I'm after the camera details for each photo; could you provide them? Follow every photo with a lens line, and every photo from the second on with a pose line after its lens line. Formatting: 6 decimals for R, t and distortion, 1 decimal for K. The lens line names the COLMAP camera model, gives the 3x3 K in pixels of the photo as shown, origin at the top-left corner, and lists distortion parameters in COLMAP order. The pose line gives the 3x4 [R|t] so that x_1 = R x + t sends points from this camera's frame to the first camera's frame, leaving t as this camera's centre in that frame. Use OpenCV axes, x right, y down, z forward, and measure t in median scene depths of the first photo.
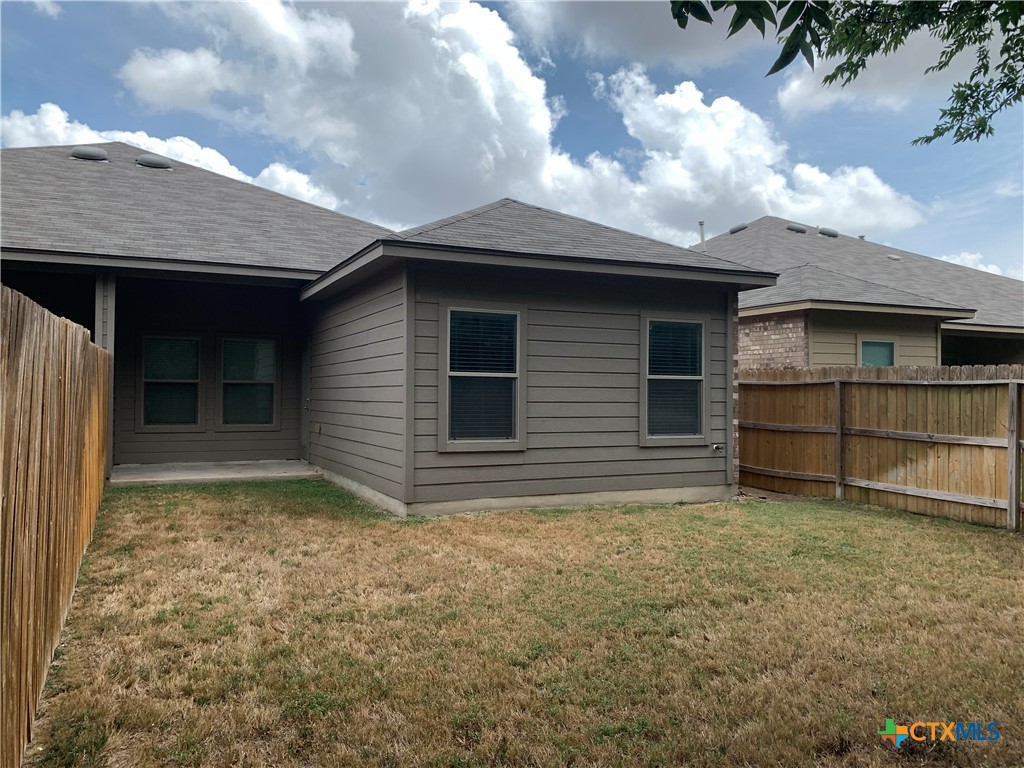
lens RADIAL K [[781.4, 0, 517.9], [0, 781.4, 381.0], [0, 0, 1]] dist [0.022040, -0.018673]
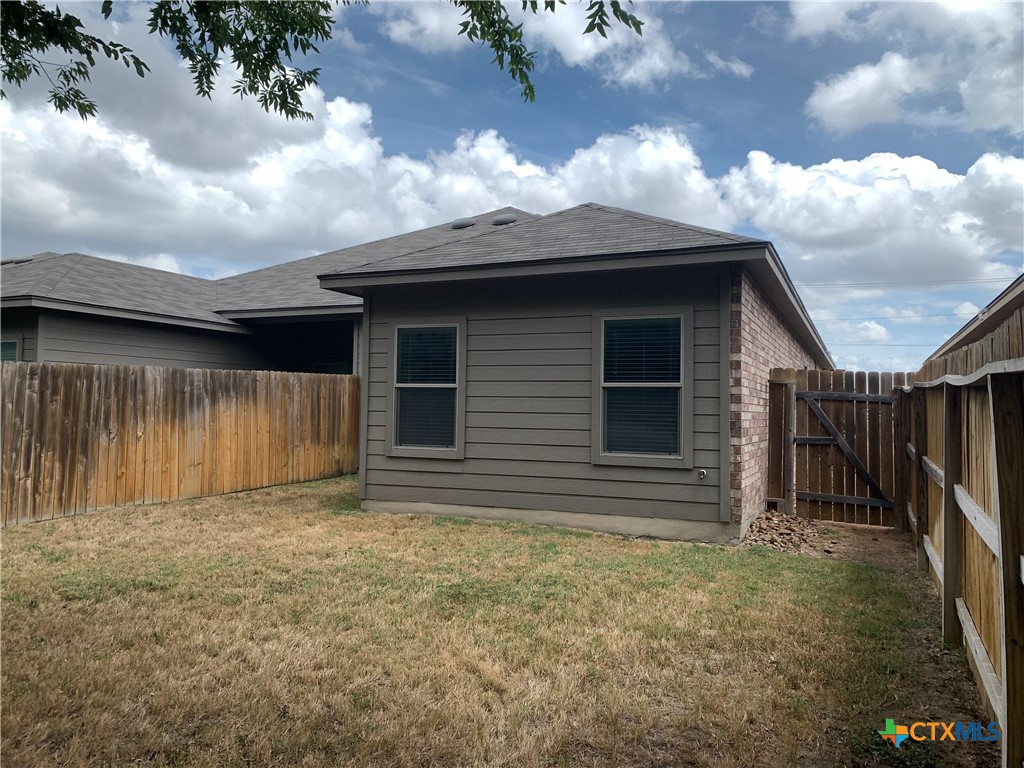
lens RADIAL K [[781.4, 0, 520.2], [0, 781.4, 382.8], [0, 0, 1]] dist [0.022040, -0.018673]
pose [[0.663100, -0.020428, -0.748252, 0.760278], [0.007022, 0.999753, -0.021071, 0.010195], [0.748498, 0.008718, 0.663080, 0.357207]]
